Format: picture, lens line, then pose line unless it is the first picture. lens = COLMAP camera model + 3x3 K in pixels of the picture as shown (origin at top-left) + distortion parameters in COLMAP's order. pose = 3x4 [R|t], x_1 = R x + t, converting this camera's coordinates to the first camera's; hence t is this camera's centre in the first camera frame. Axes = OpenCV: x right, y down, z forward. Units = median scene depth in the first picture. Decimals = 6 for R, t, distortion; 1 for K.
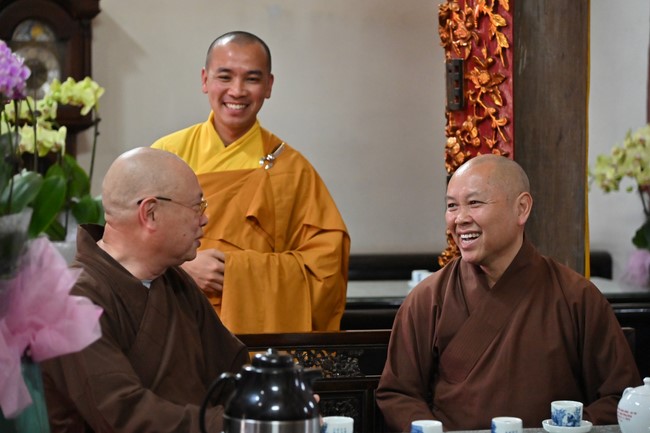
lens RADIAL K [[1957.1, 0, 326.2], [0, 1957.1, 215.9], [0, 0, 1]] dist [-0.050258, 0.000000]
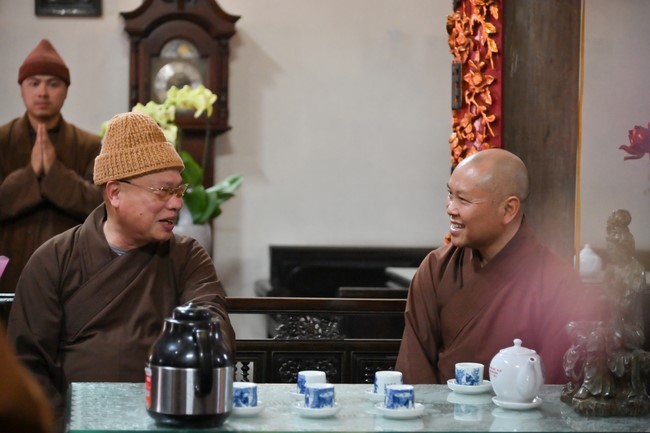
lens RADIAL K [[1660.7, 0, 312.3], [0, 1660.7, 193.9], [0, 0, 1]] dist [0.048759, 0.000000]
pose [[0.989842, 0.020299, -0.140718, 0.121570], [-0.023022, 0.999577, -0.017753, 0.014088], [0.140298, 0.020812, 0.989891, 0.043263]]
